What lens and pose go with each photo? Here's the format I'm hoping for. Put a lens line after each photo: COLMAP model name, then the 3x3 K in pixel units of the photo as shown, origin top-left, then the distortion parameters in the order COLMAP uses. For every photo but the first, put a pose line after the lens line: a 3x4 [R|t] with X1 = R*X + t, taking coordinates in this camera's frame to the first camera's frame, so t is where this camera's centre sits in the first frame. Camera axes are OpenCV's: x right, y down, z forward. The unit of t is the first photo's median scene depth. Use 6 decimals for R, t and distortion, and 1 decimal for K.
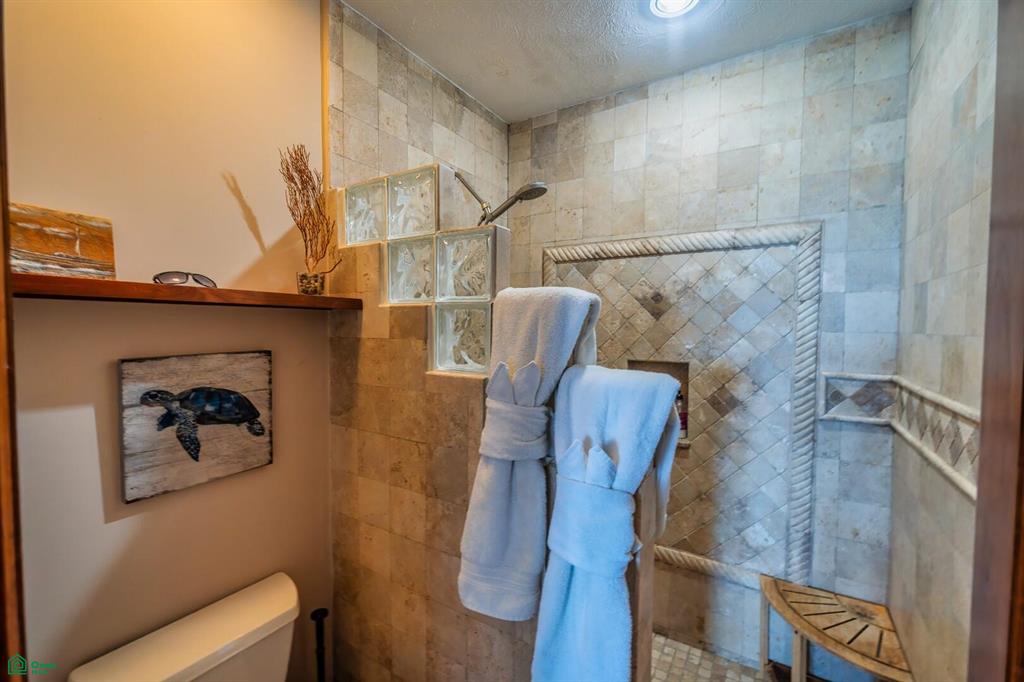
lens RADIAL K [[427.7, 0, 508.7], [0, 427.7, 341.3], [0, 0, 1]] dist [0.002184, -0.000486]
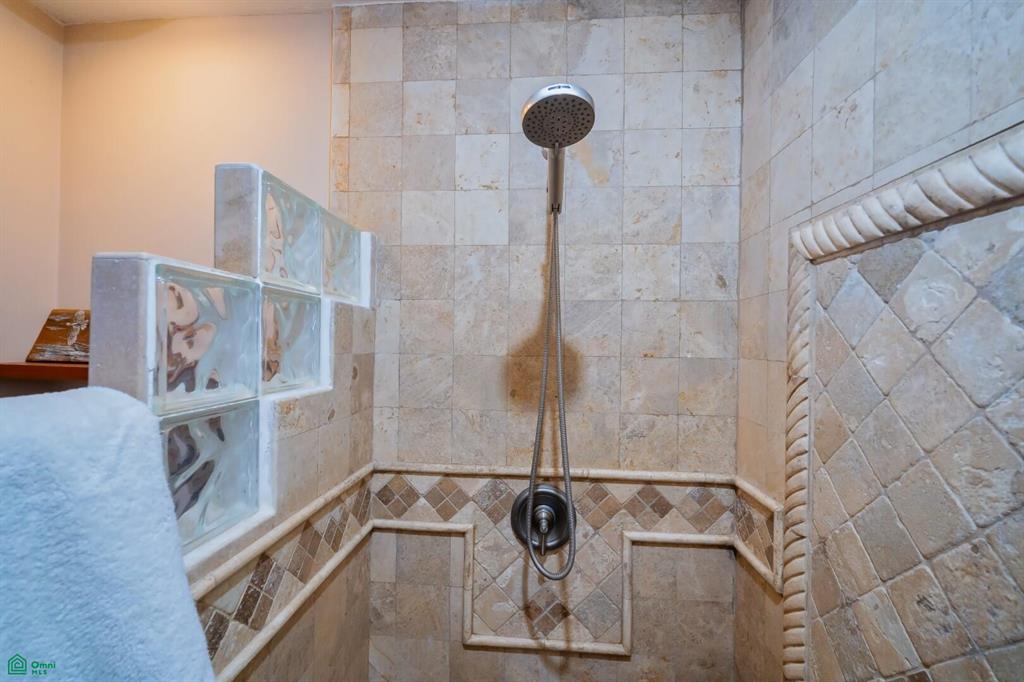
lens RADIAL K [[427.7, 0, 508.7], [0, 427.7, 341.3], [0, 0, 1]] dist [0.002184, -0.000486]
pose [[0.474971, -0.008323, -0.879962, 0.328187], [-0.044453, 0.998452, -0.033437, -0.099859], [0.878878, 0.054999, 0.473865, 0.645708]]
